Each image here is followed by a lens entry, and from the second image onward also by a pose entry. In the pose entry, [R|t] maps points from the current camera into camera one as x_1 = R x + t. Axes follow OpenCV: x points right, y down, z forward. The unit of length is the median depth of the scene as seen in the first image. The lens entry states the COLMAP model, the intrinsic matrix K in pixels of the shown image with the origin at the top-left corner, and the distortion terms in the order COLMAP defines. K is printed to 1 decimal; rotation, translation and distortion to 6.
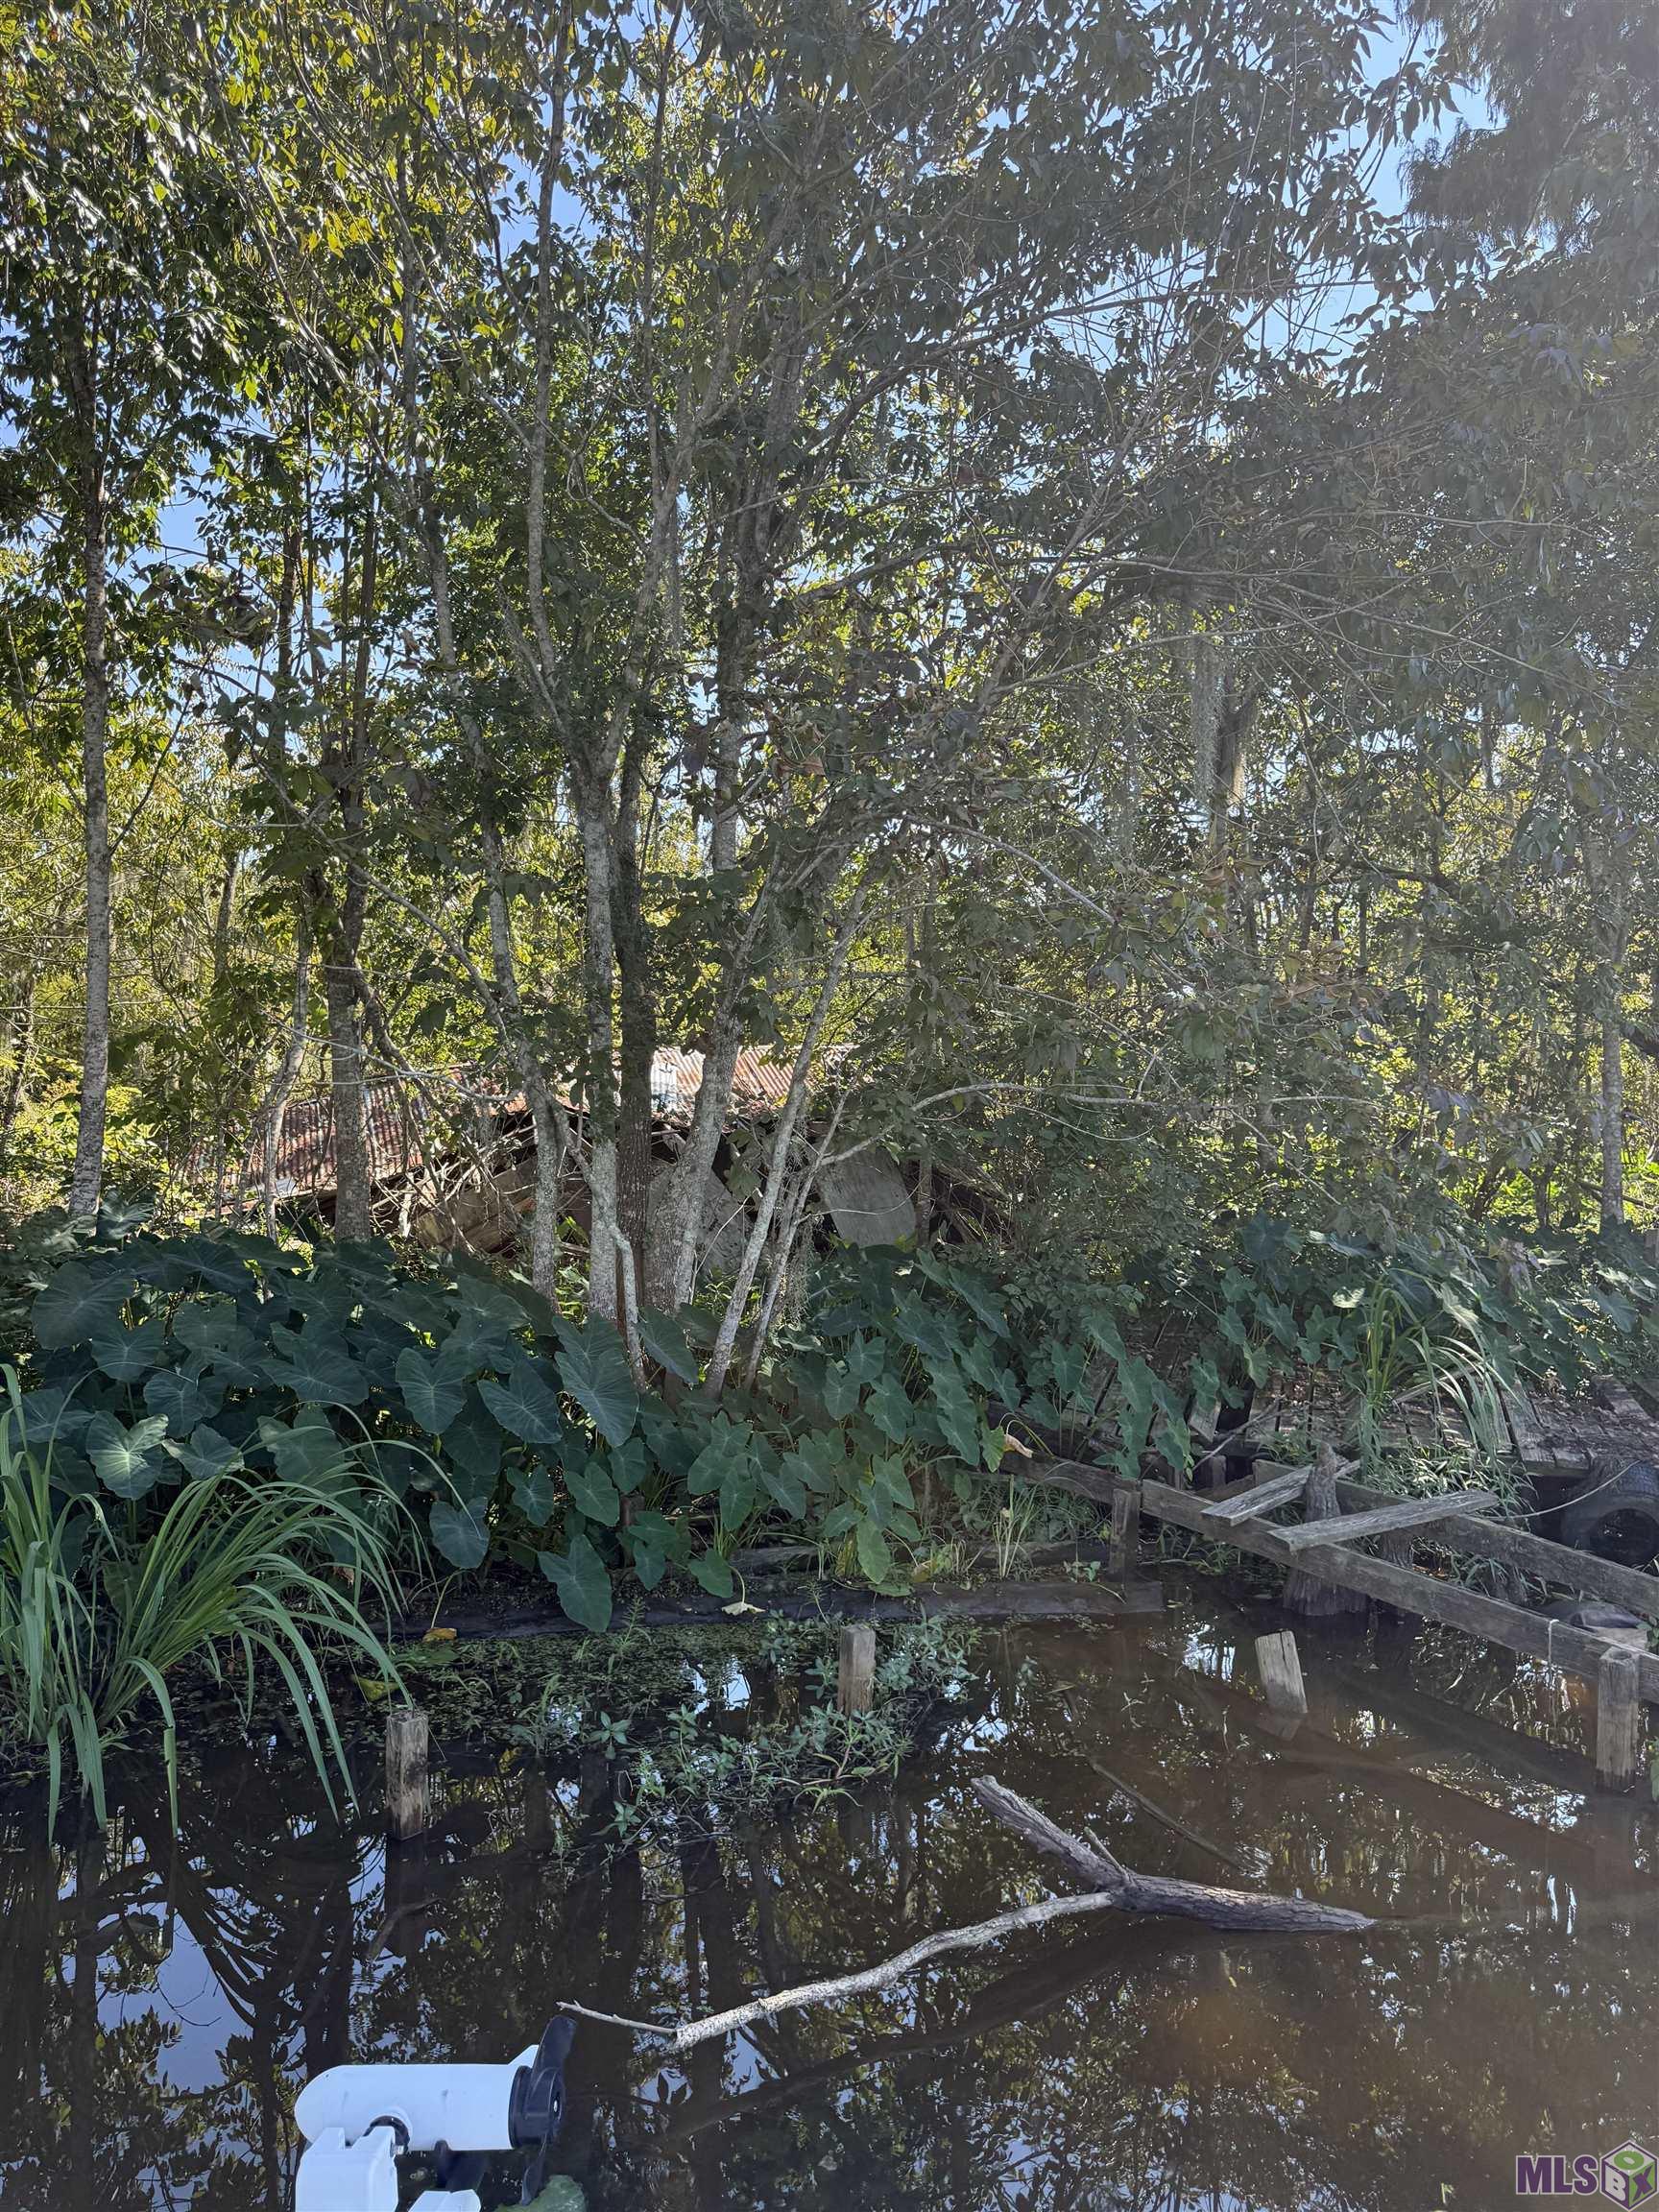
lens RADIAL K [[1545.2, 0, 833.1], [0, 1545.2, 1099.6], [0, 0, 1]] dist [0.027278, -0.029147]
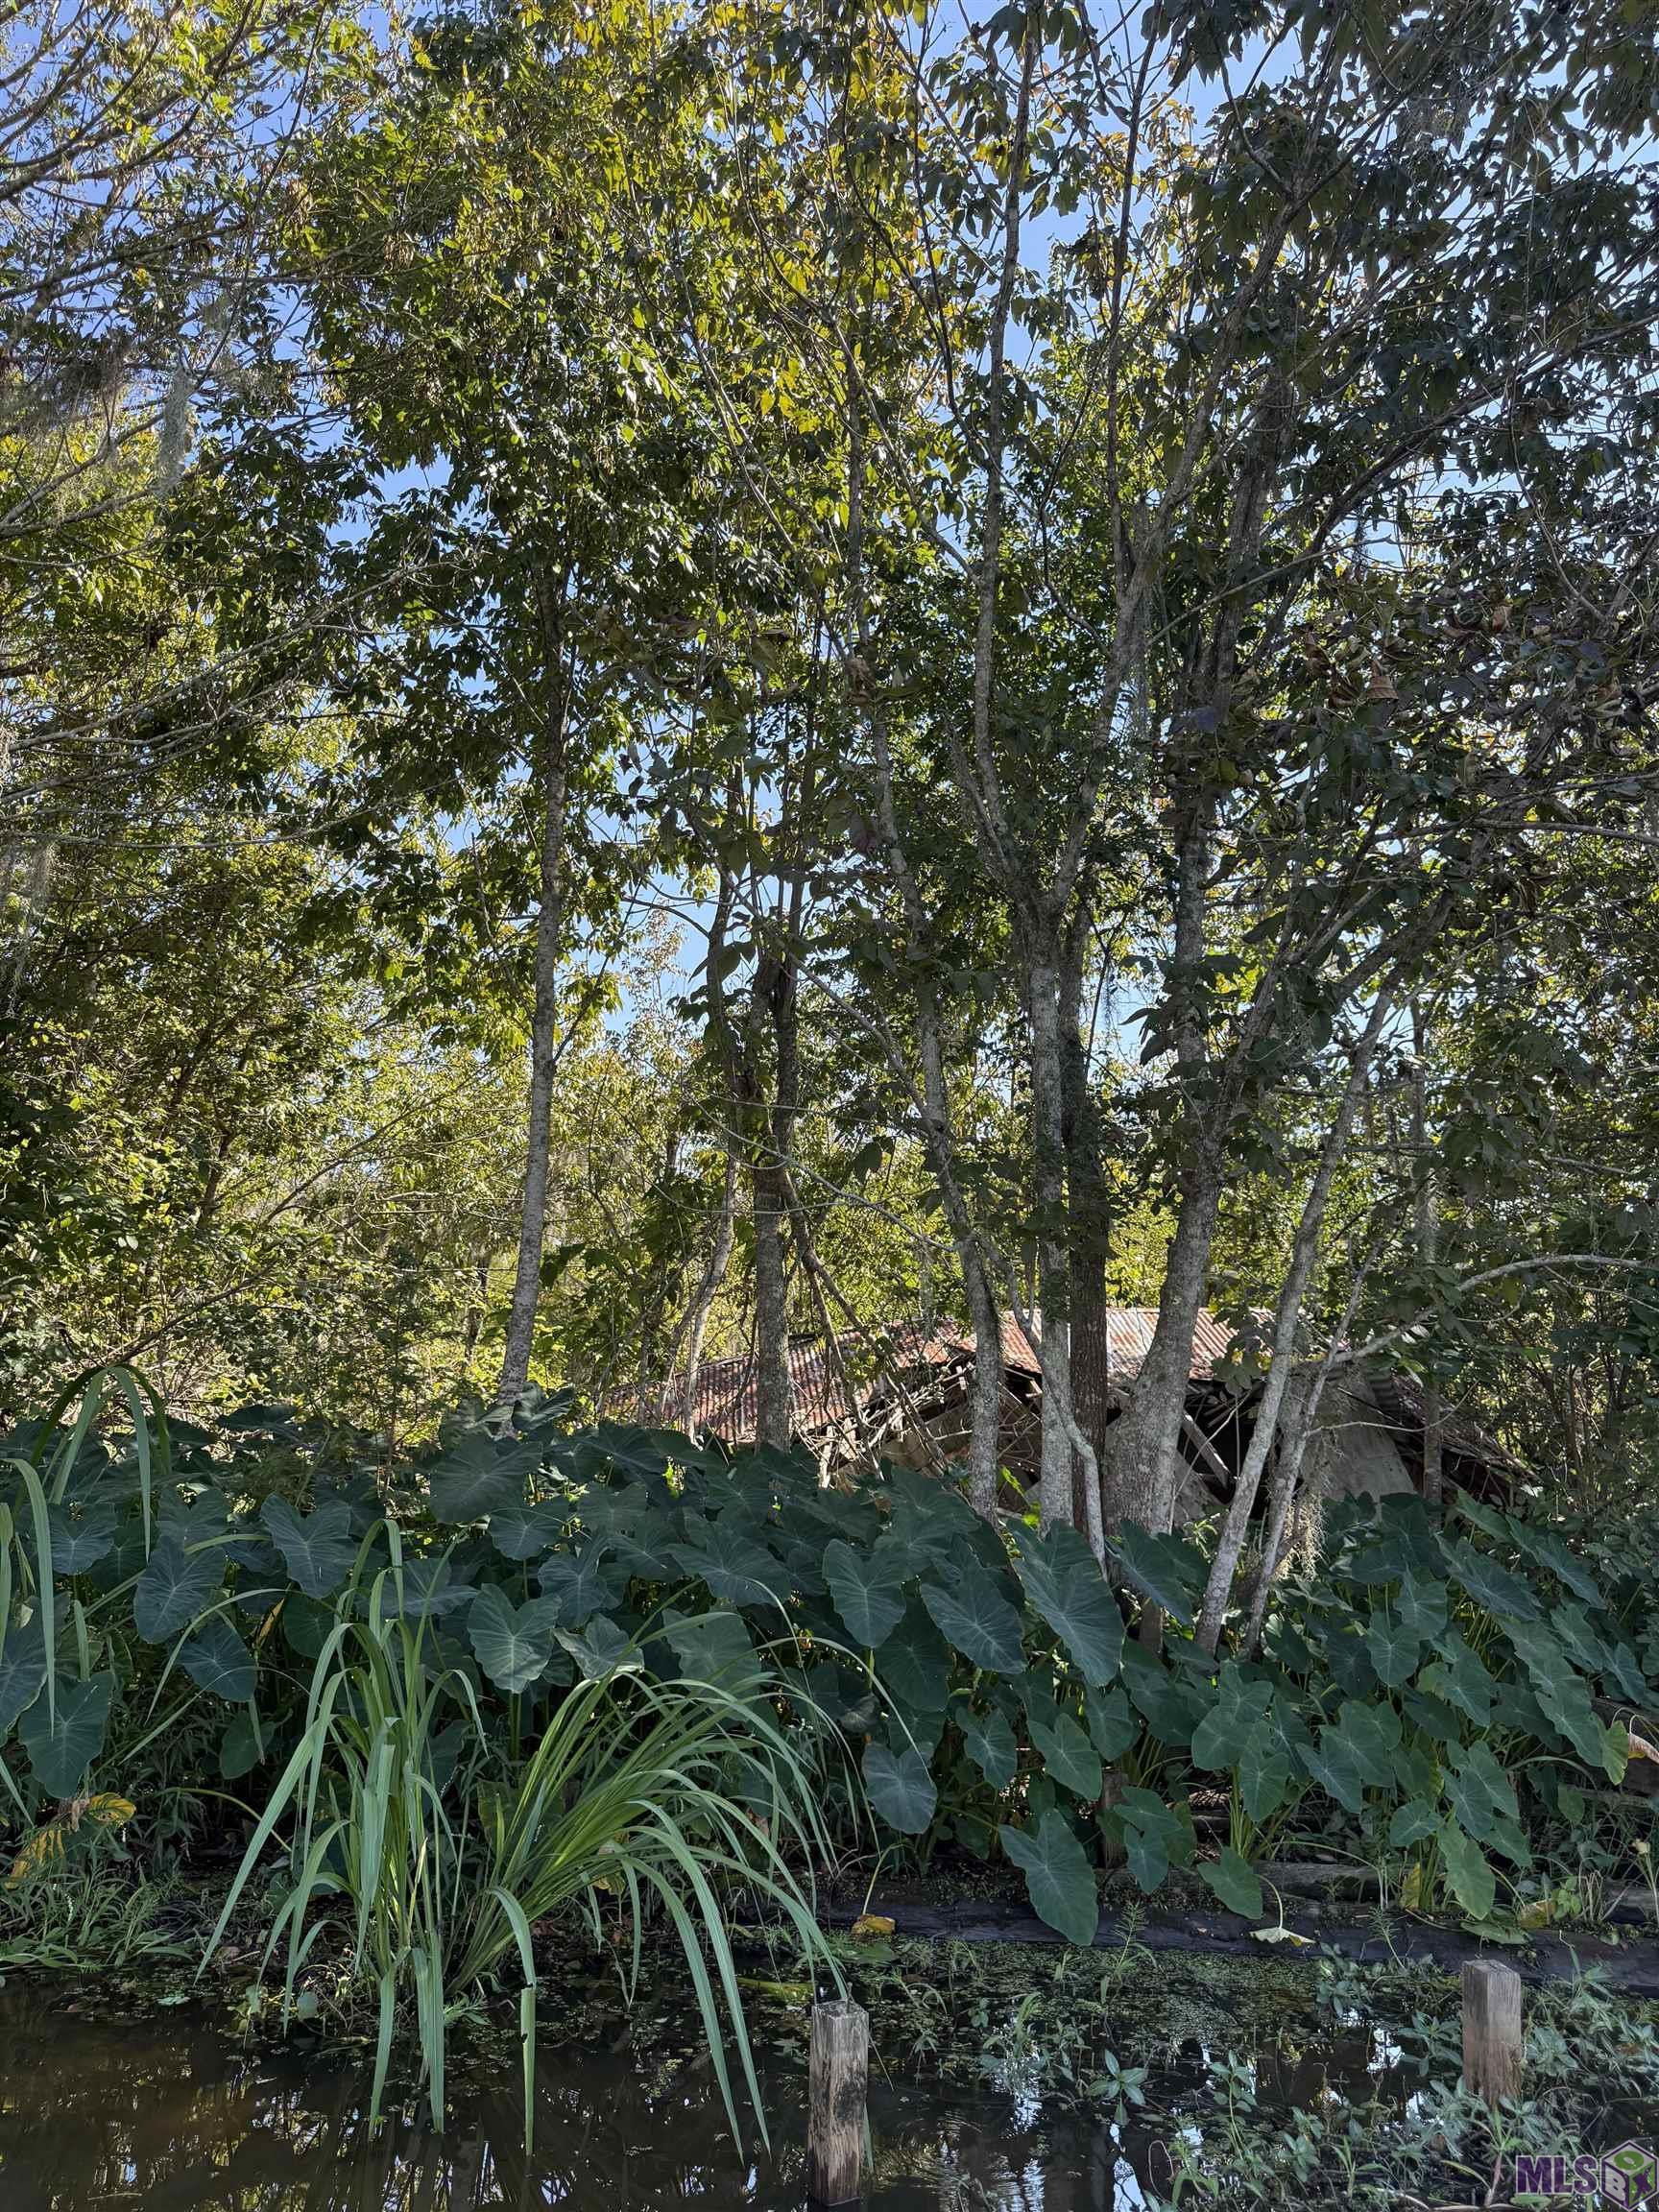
lens RADIAL K [[1545.2, 0, 819.8], [0, 1545.2, 1107.9], [0, 0, 1]] dist [0.027278, -0.029147]
pose [[0.964237, -0.033135, -0.262961, -0.061660], [-0.022384, 0.978429, -0.205367, 0.103948], [0.264094, 0.203909, 0.942696, 0.183046]]
